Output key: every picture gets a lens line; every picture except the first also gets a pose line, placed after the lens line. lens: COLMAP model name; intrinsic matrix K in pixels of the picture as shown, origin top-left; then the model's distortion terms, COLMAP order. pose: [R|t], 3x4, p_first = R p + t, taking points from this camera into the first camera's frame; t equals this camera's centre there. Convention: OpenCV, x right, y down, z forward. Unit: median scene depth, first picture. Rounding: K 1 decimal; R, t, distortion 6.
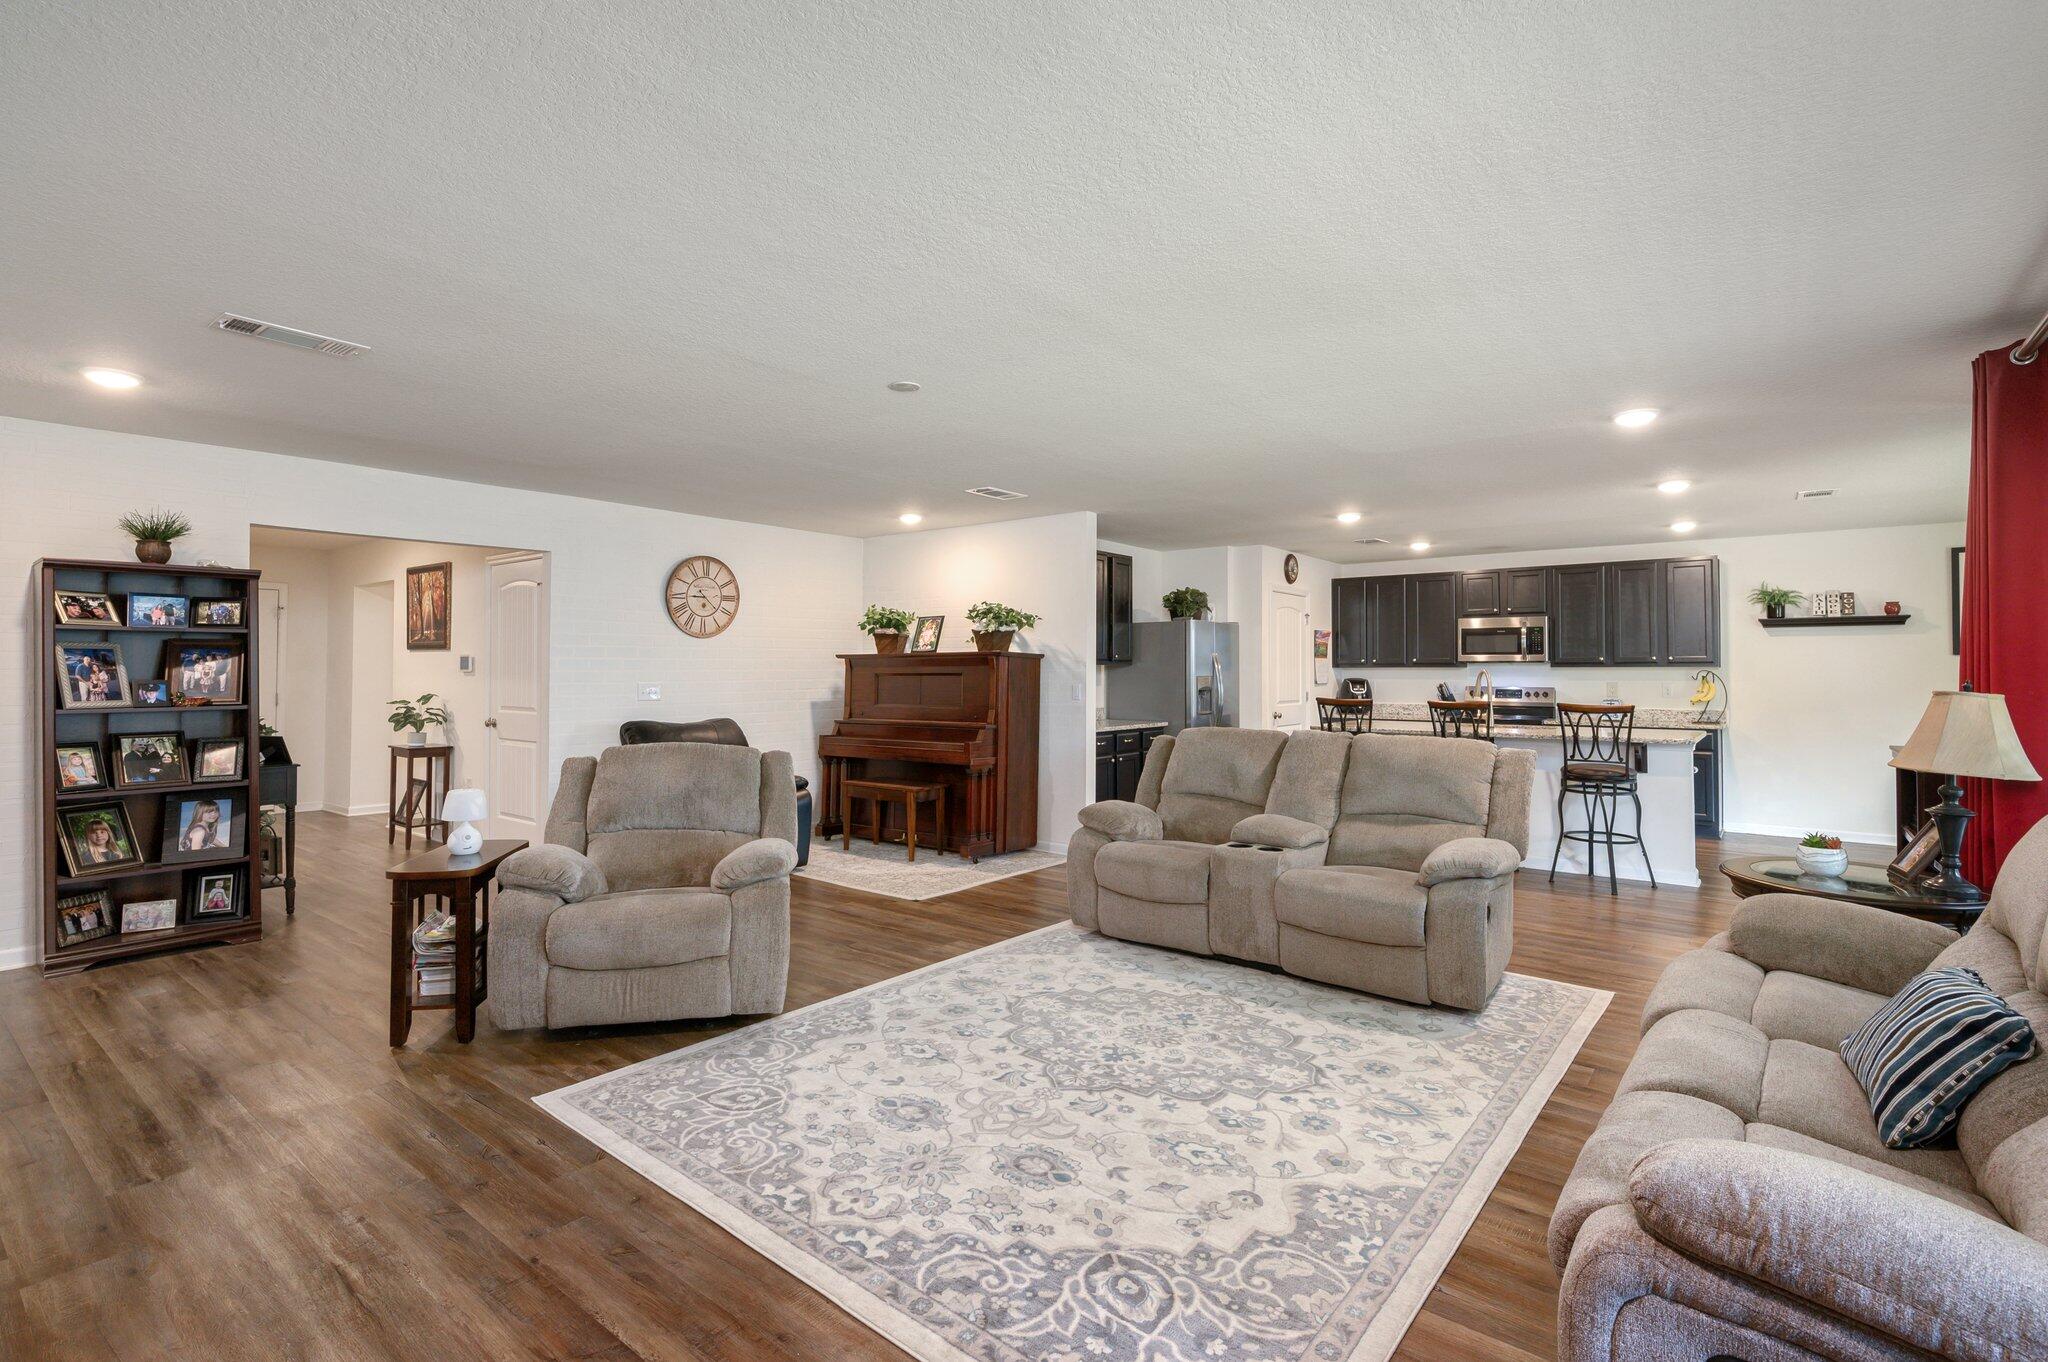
lens RADIAL K [[946.1, 0, 1018.4], [0, 946.1, 666.7], [0, 0, 1]] dist [0.000542, -0.000461]
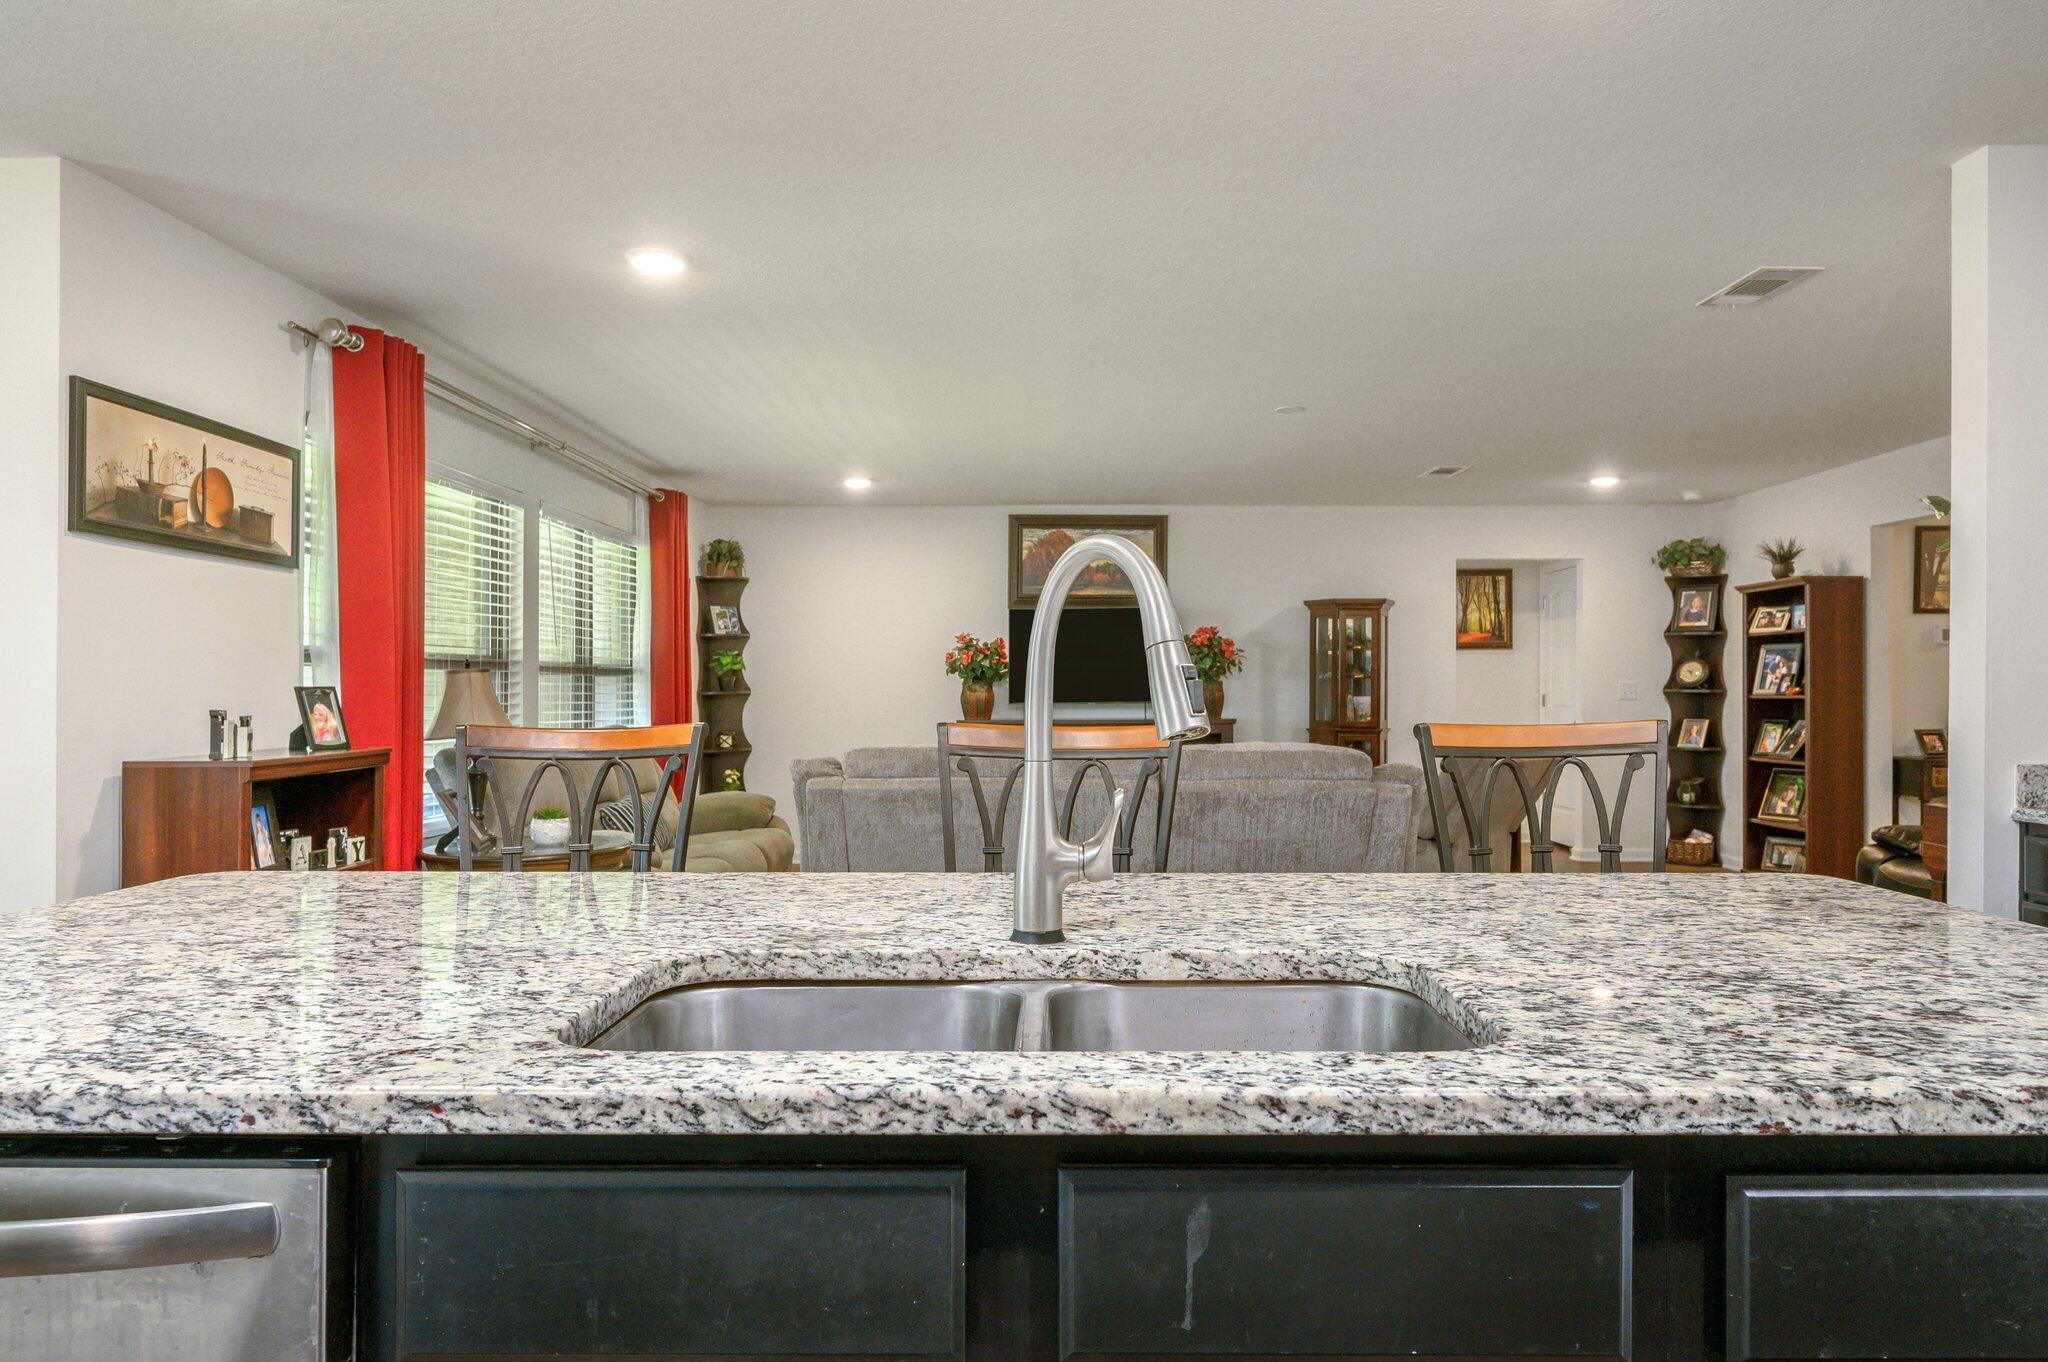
lens RADIAL K [[1425.6, 0, 1072.0], [0, 1425.6, 690.7], [0, 0, 1]] dist [-0.003406, 0.000218]
pose [[-0.774336, -0.001536, -0.632773, 1.008495], [0.002620, 0.999981, -0.005634, 0.045588], [0.632769, -0.006020, -0.774317, 1.861804]]
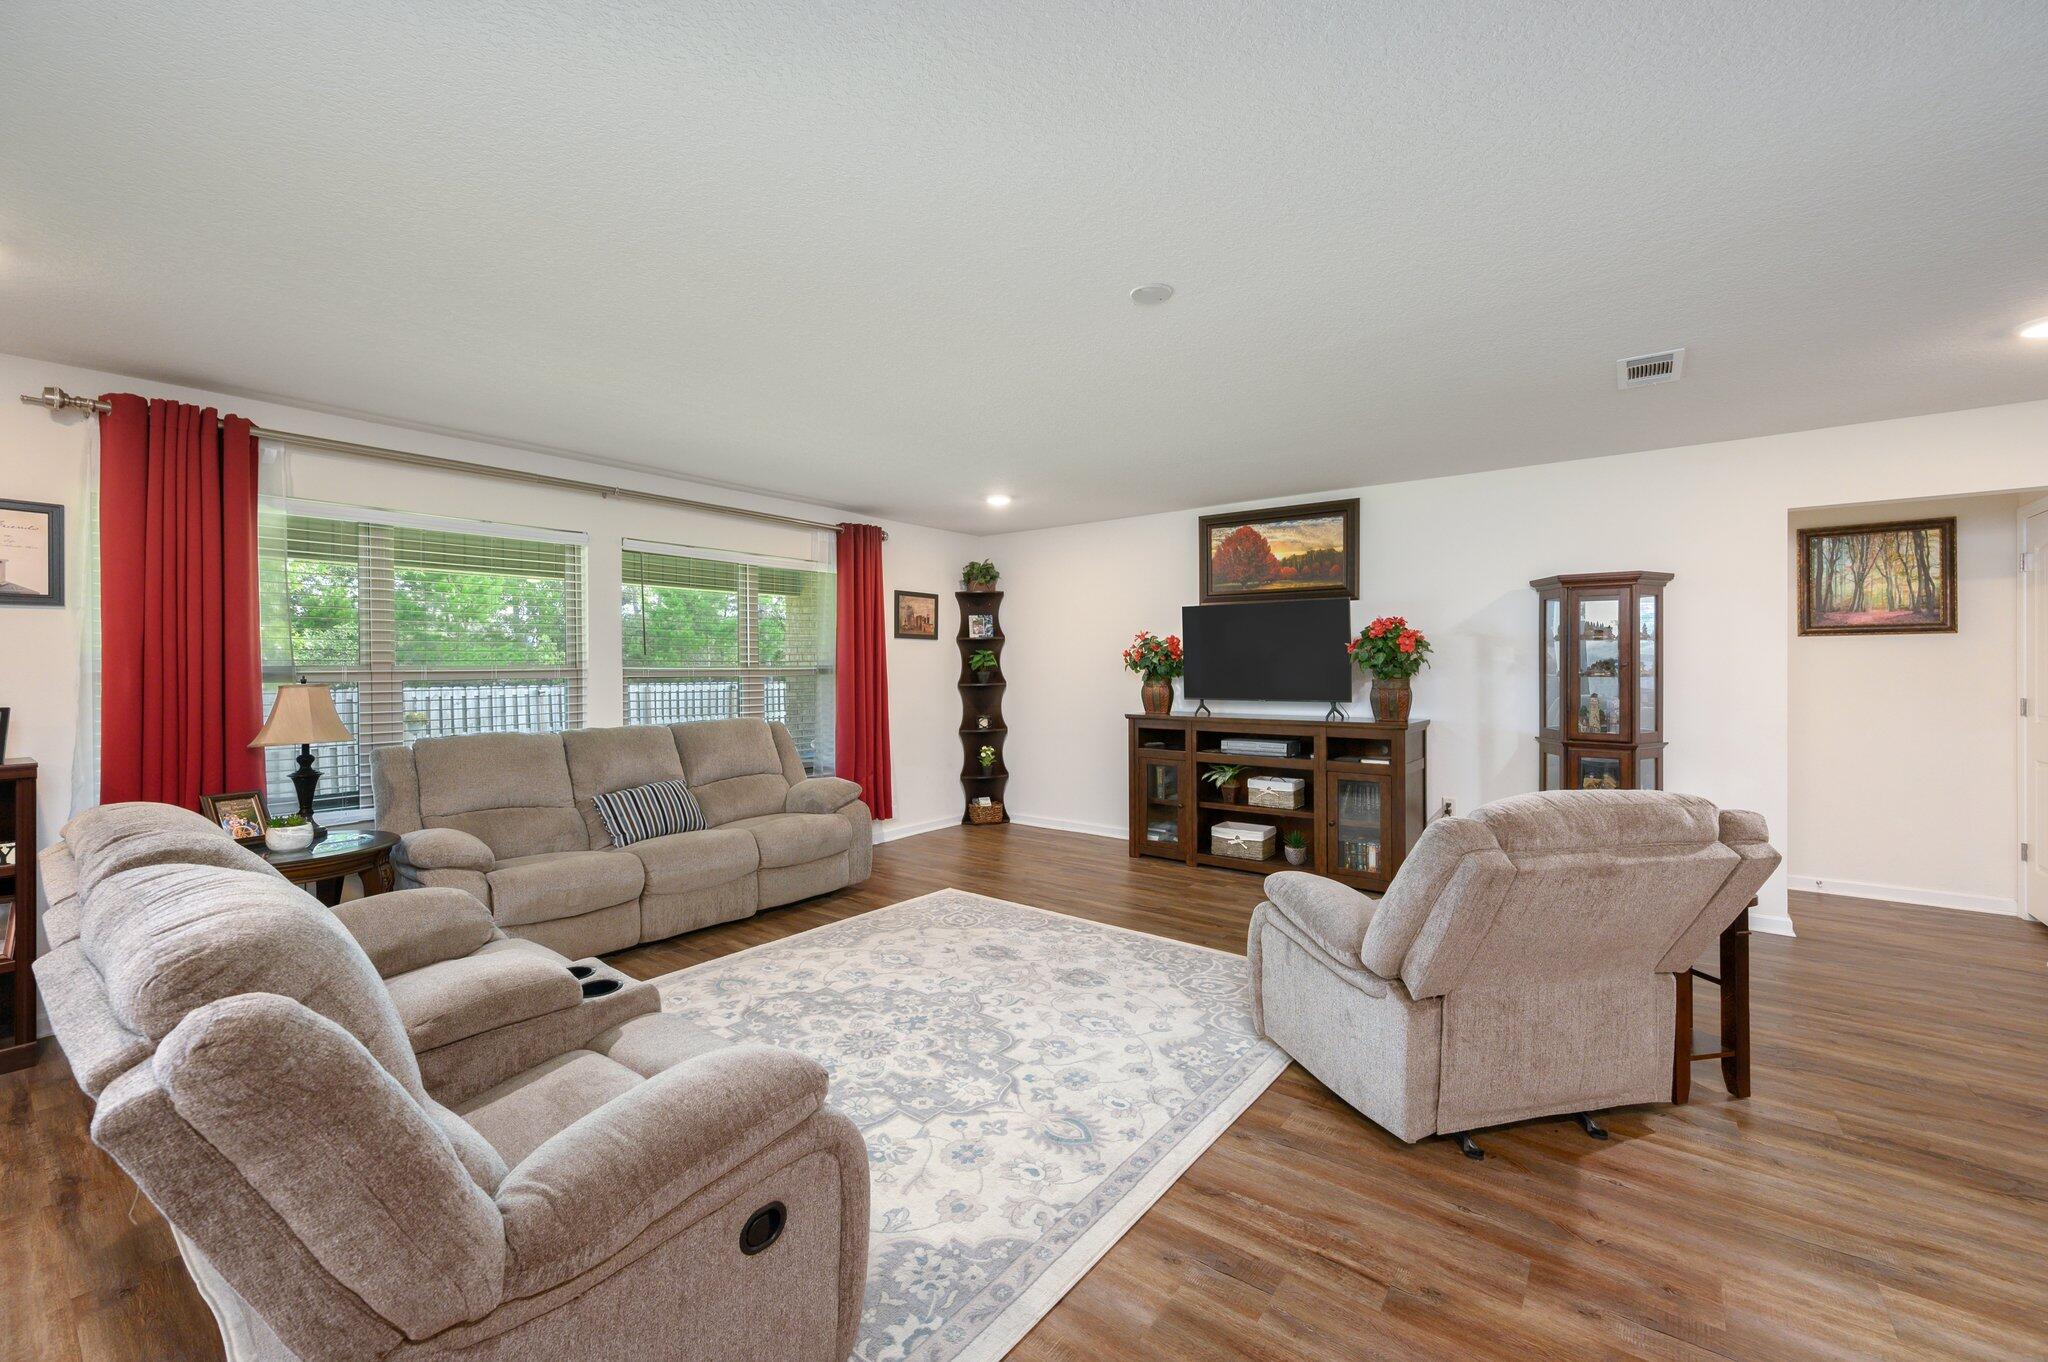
lens RADIAL K [[827.5, 0, 1023.1], [0, 827.5, 677.8], [0, 0, 1]] dist [-0.000011, 0.000266]
pose [[-0.999848, 0.002275, -0.017258, -0.004600], [0.002064, 0.999923, 0.012252, 0.003338], [0.017284, 0.012215, -0.999776, 1.426416]]
